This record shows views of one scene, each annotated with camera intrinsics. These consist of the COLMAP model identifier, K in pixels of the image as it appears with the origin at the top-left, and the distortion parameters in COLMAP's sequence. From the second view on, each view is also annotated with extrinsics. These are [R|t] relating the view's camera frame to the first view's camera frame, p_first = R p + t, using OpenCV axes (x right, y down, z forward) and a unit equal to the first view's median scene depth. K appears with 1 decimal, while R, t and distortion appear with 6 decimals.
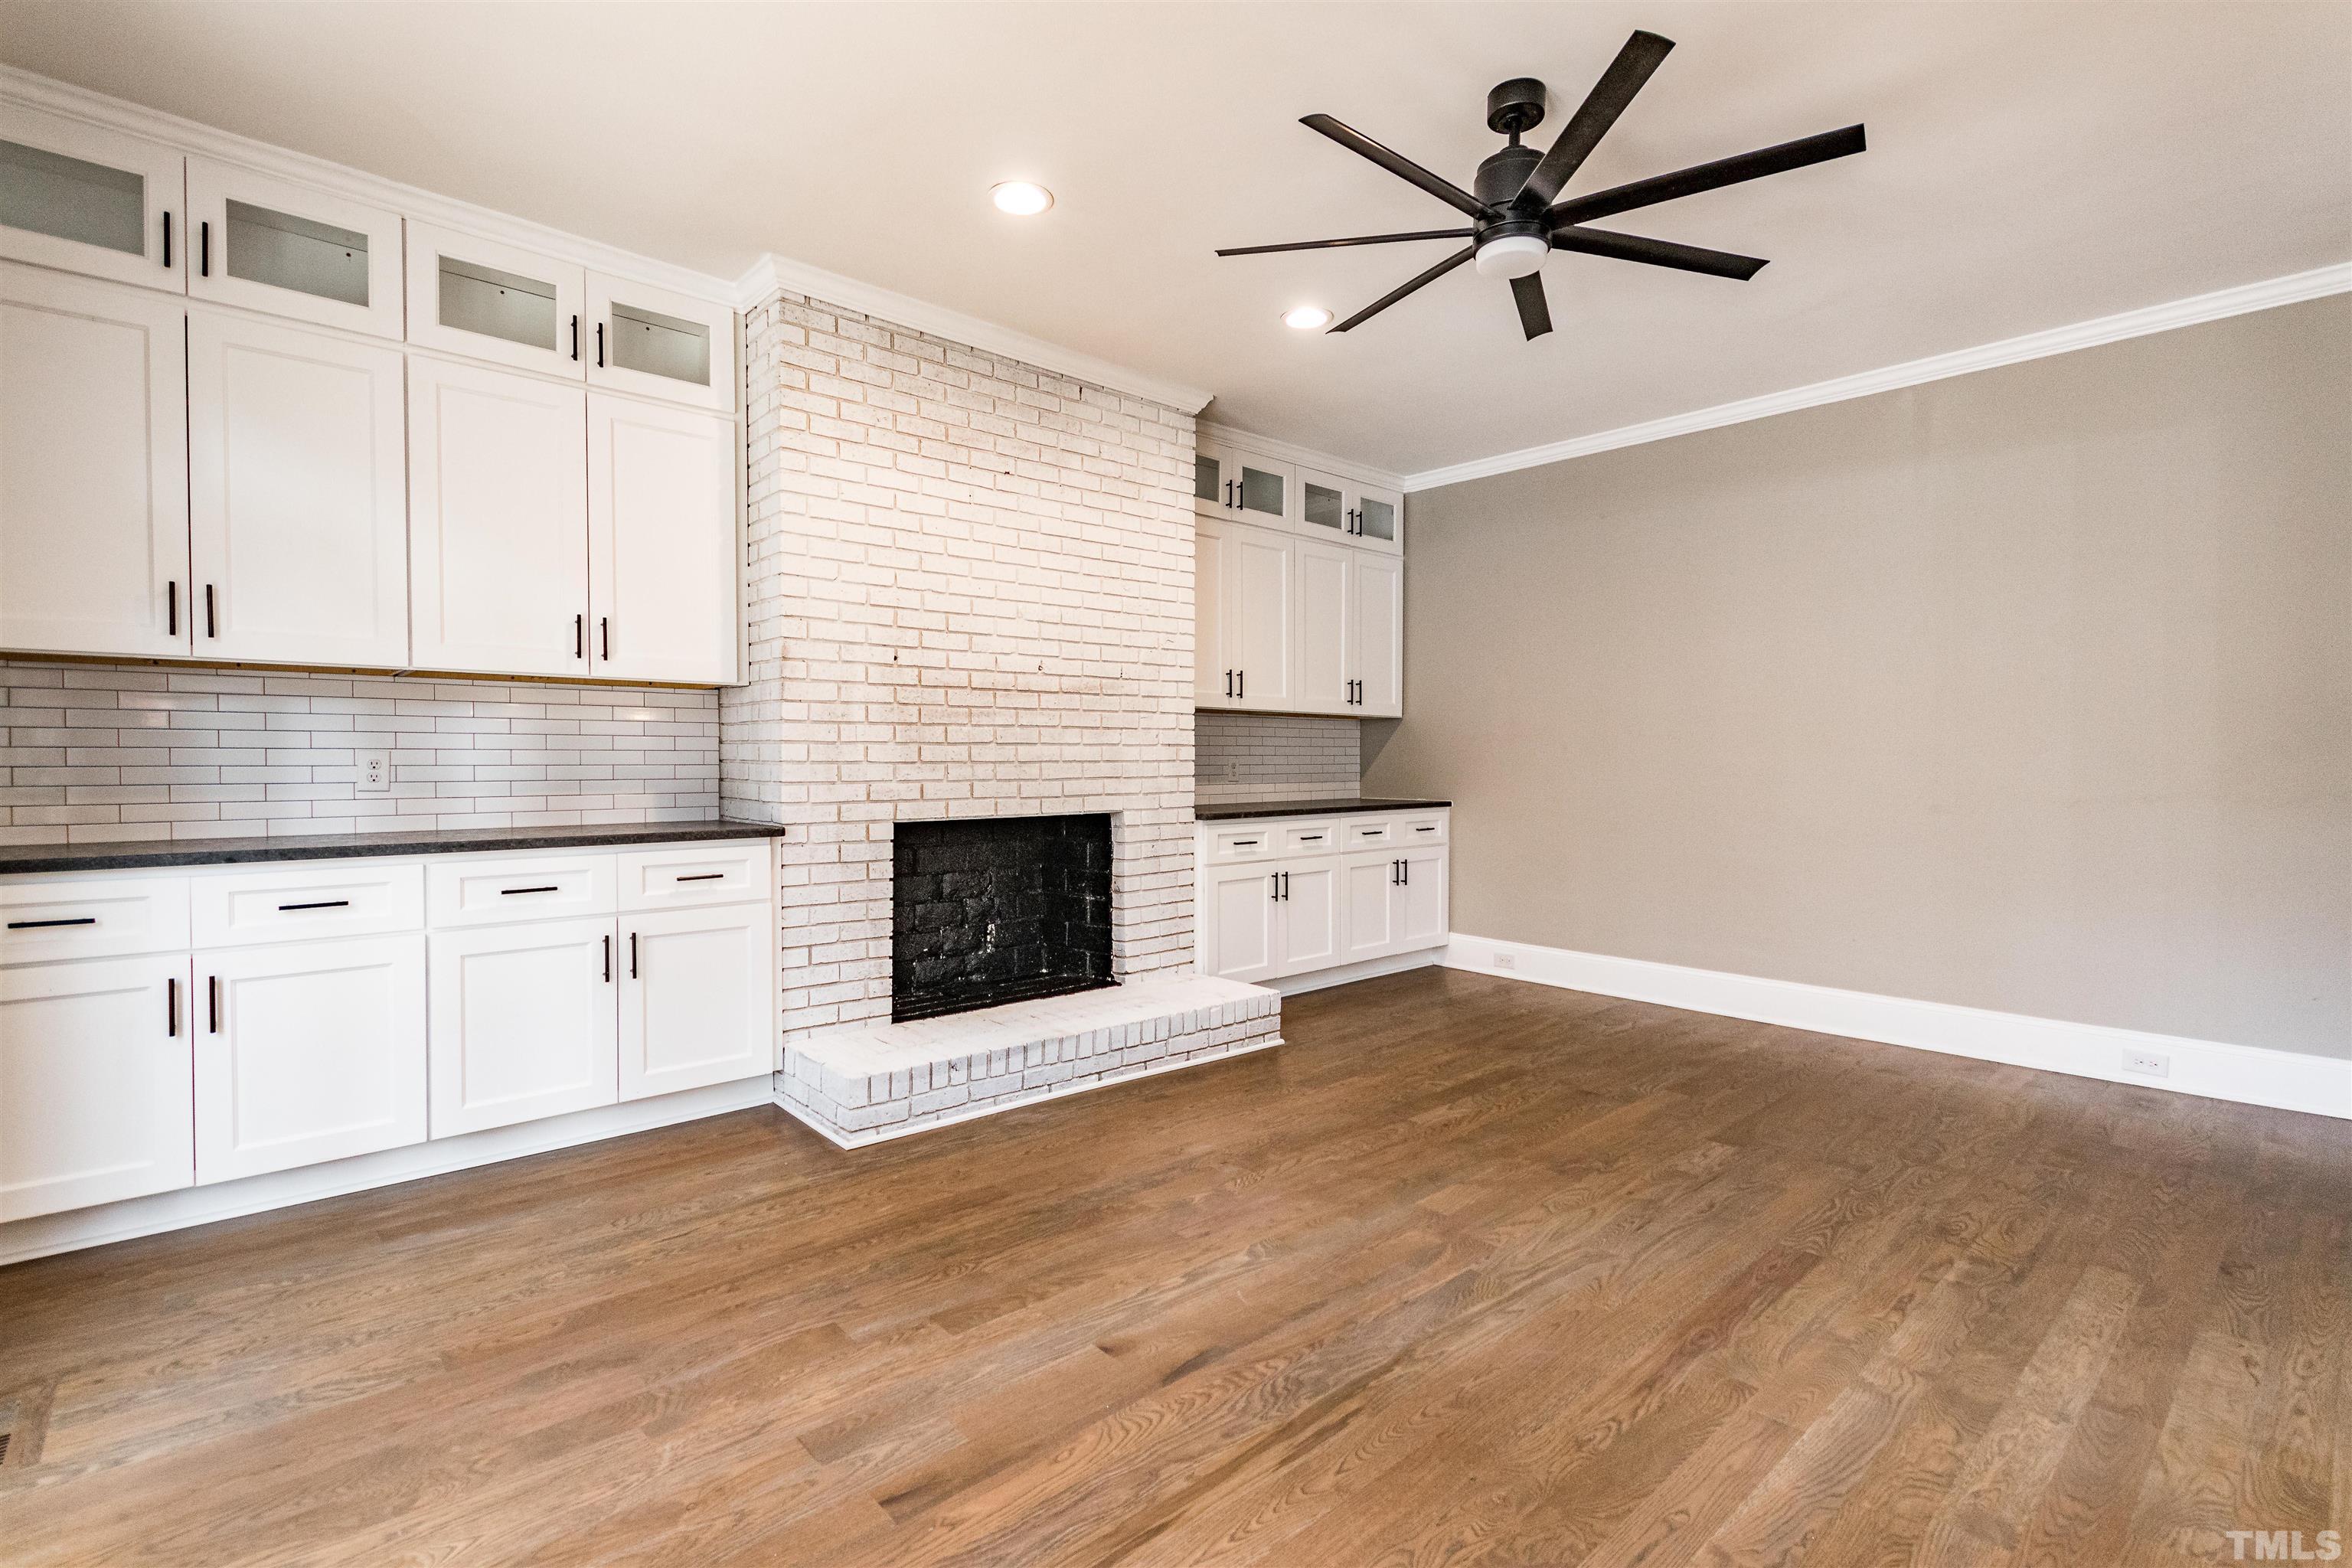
lens RADIAL K [[1070.4, 0, 1176.0], [0, 1070.4, 784.0], [0, 0, 1]] dist [-0.005717, -0.000180]
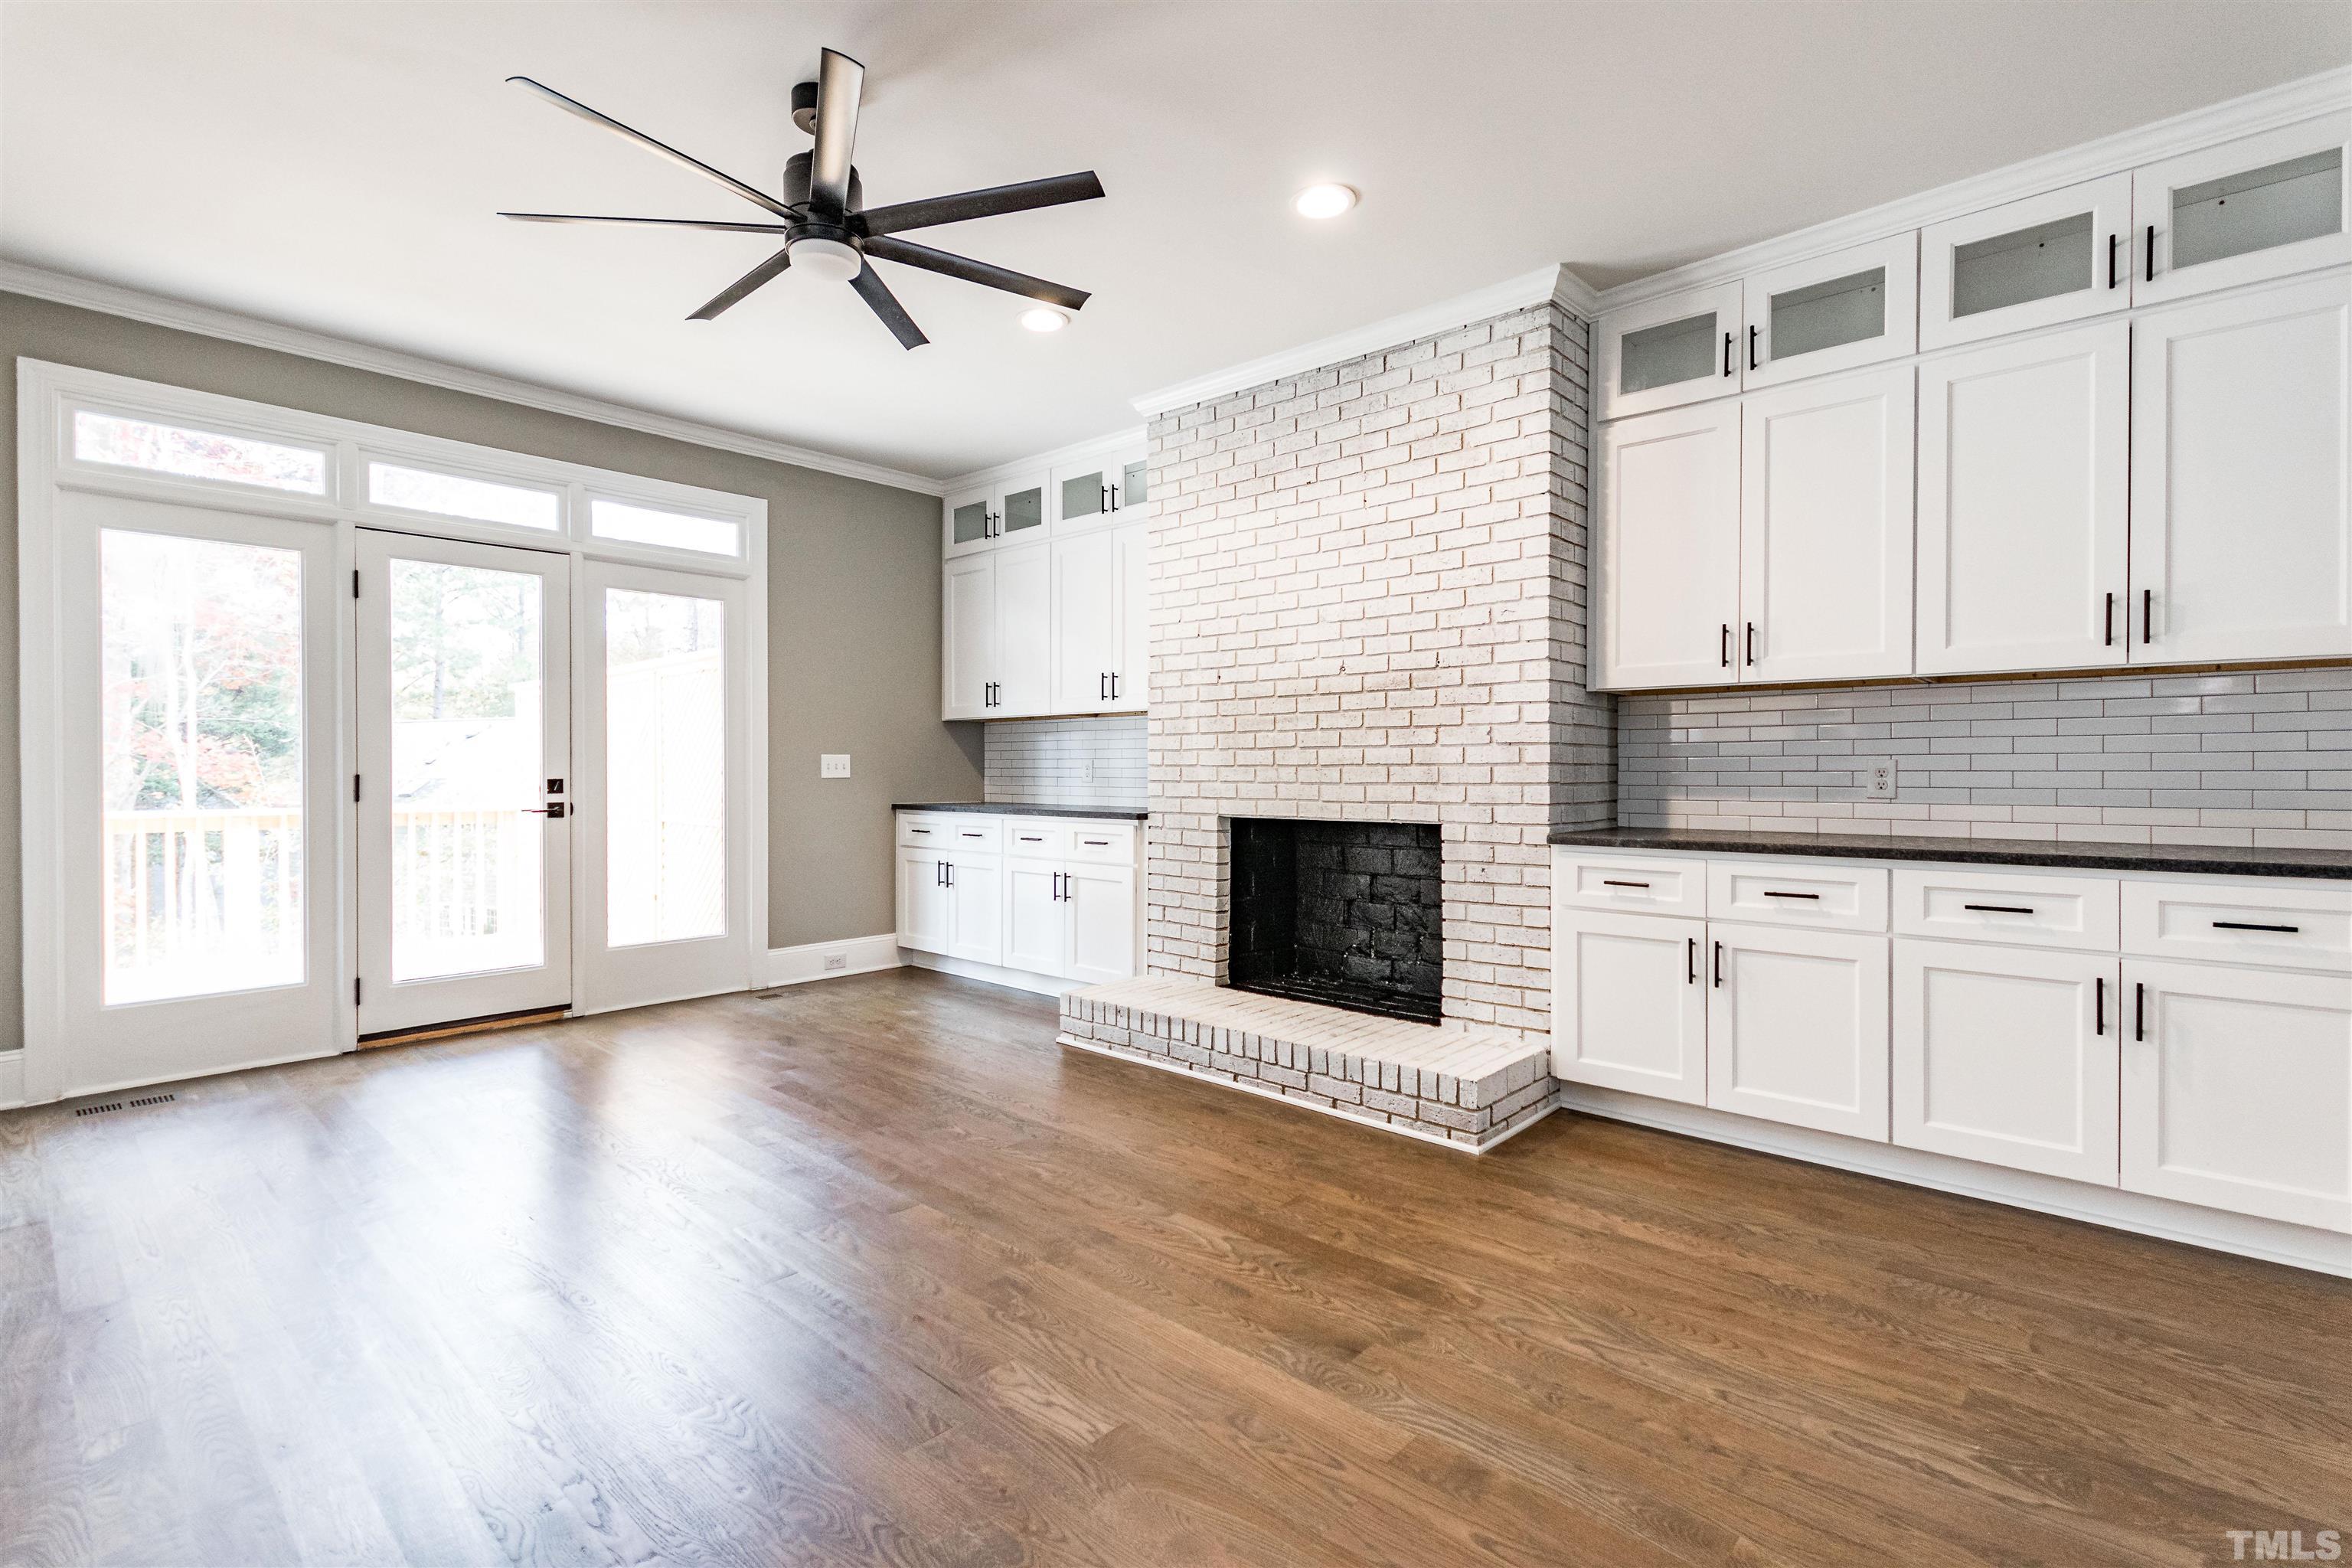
lens RADIAL K [[1078.9, 0, 1176.2], [0, 1078.9, 777.7], [0, 0, 1]] dist [-0.003030, -0.000715]
pose [[0.106381, 0.008269, -0.994291, 0.903656], [-0.021624, 0.999748, 0.006001, -0.012873], [0.994090, 0.020862, 0.106533, 0.810623]]
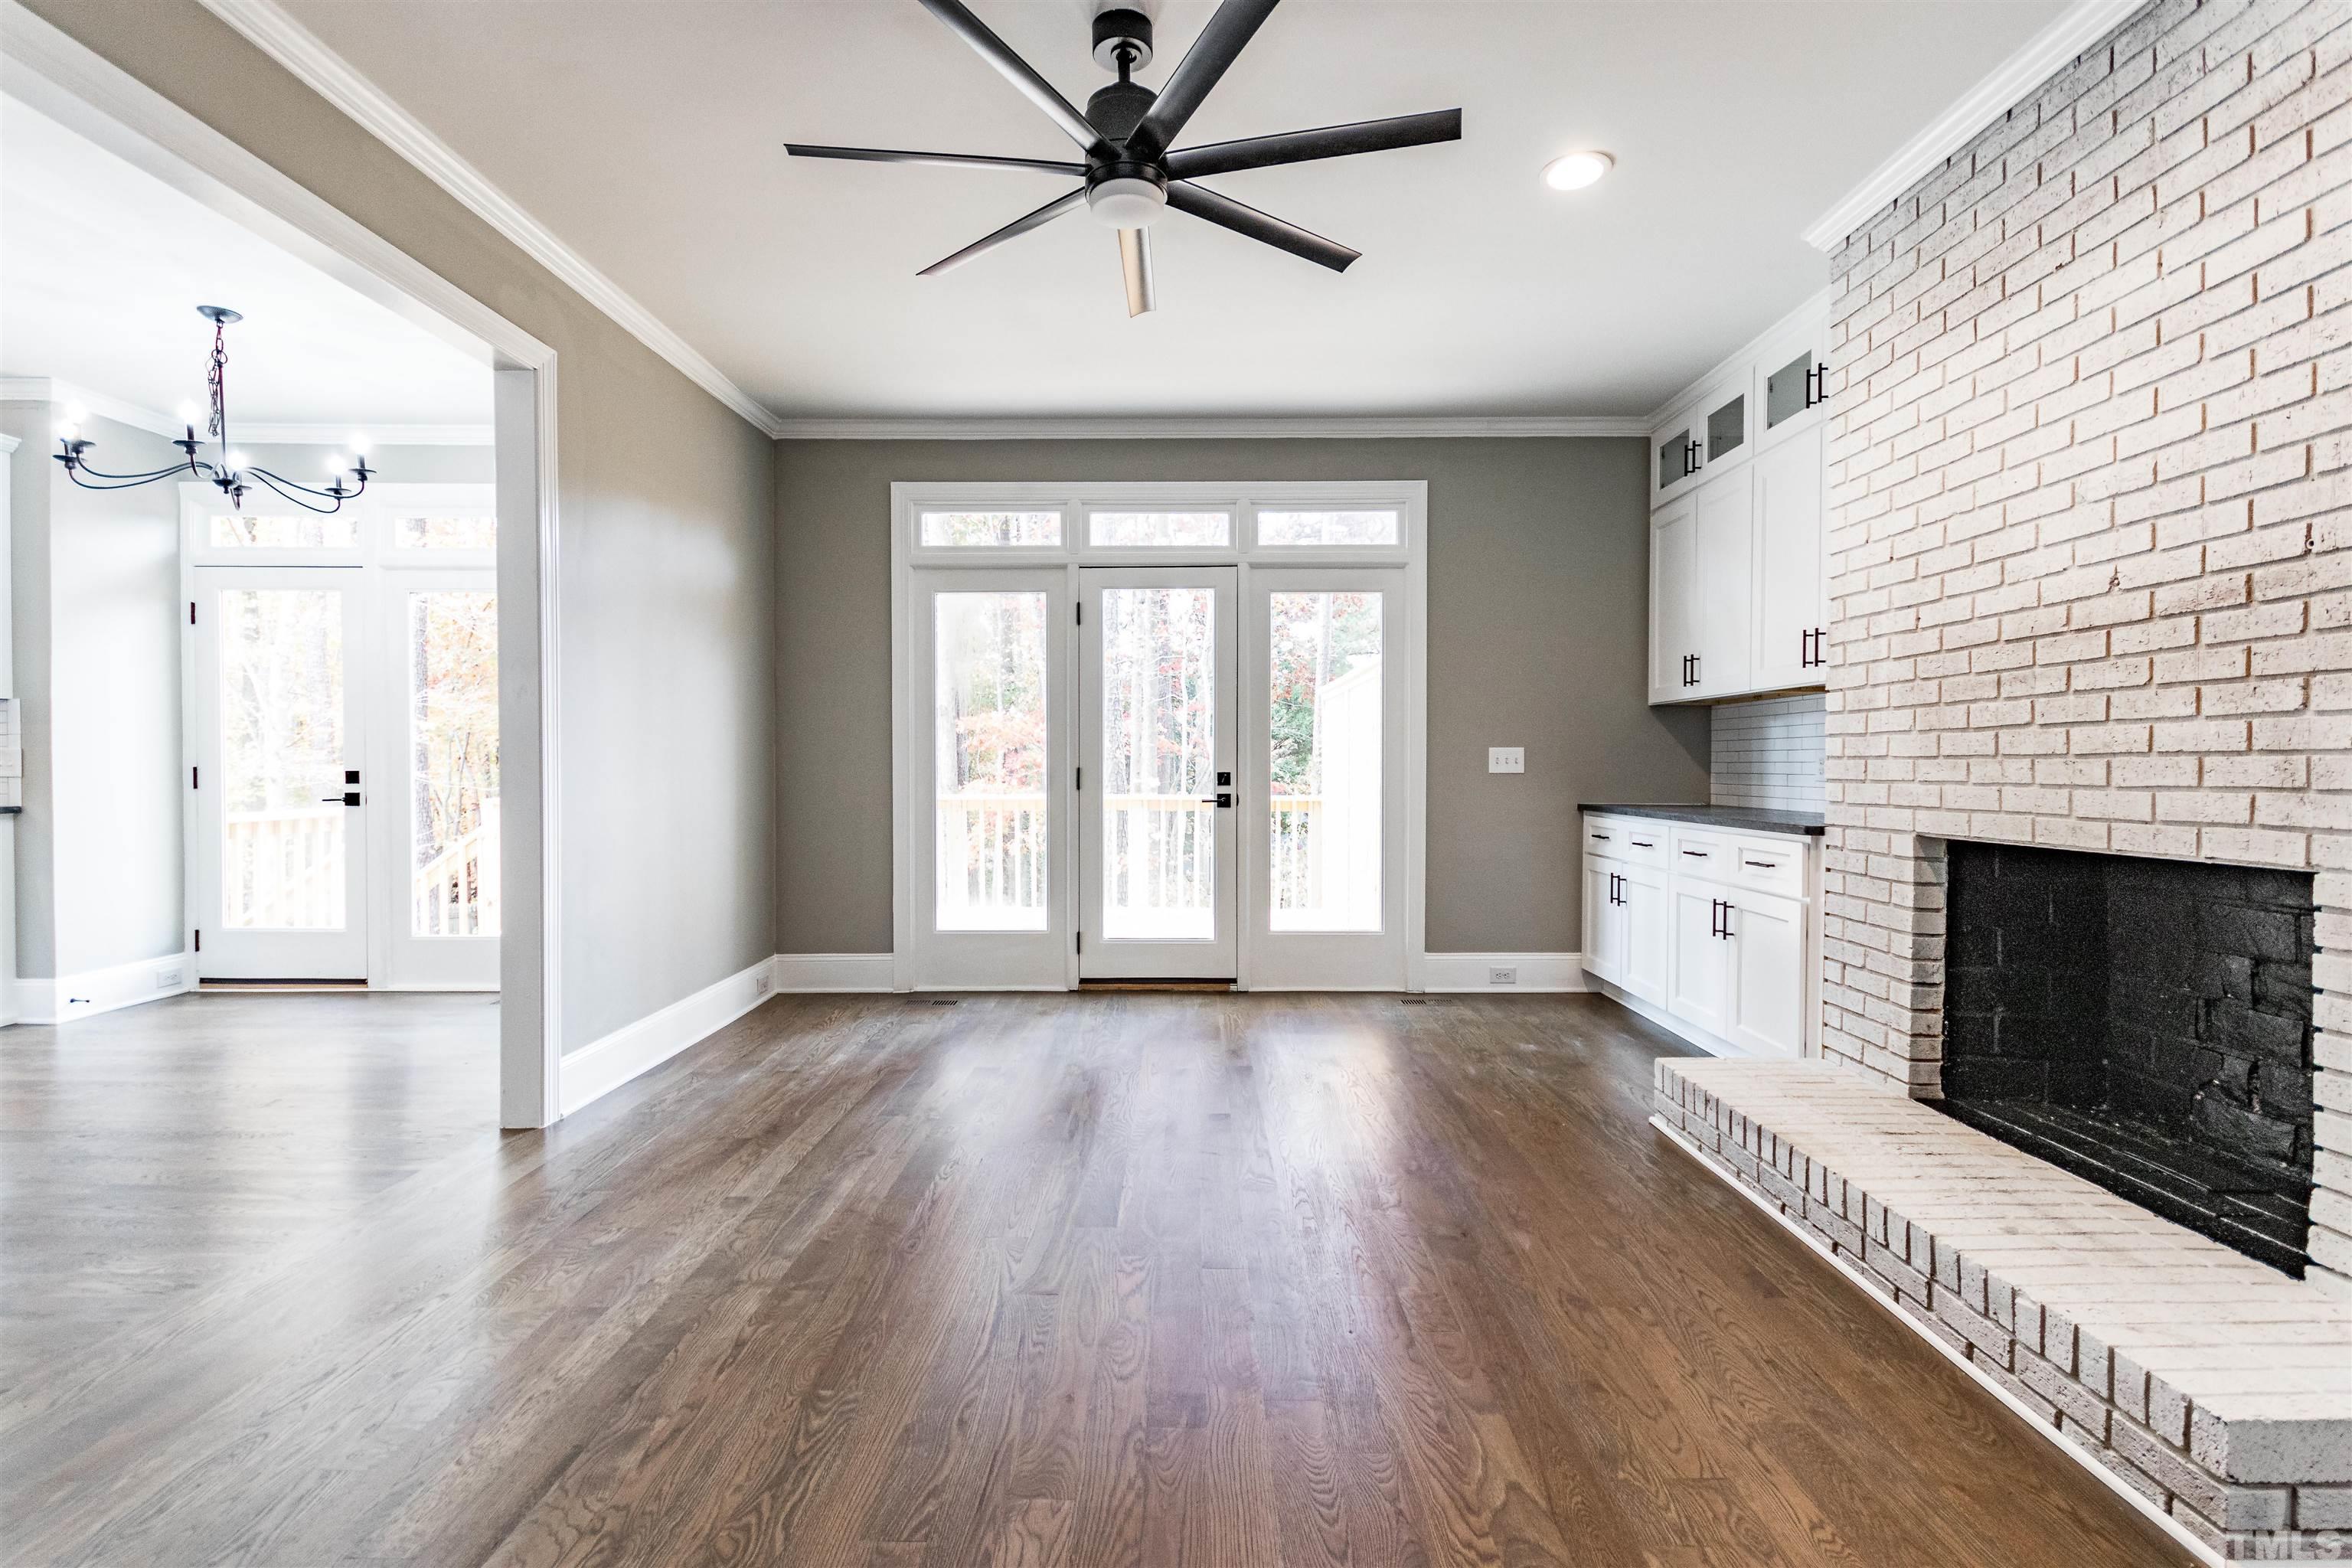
lens RADIAL K [[1079.3, 0, 1177.7], [0, 1079.3, 783.8], [0, 0, 1]] dist [0.001392, -0.000869]
pose [[-0.668348, 0.013024, -0.743735, 0.649617], [-0.016228, 0.999353, 0.032083, -0.017040], [0.743672, 0.033512, -0.667704, 1.101642]]
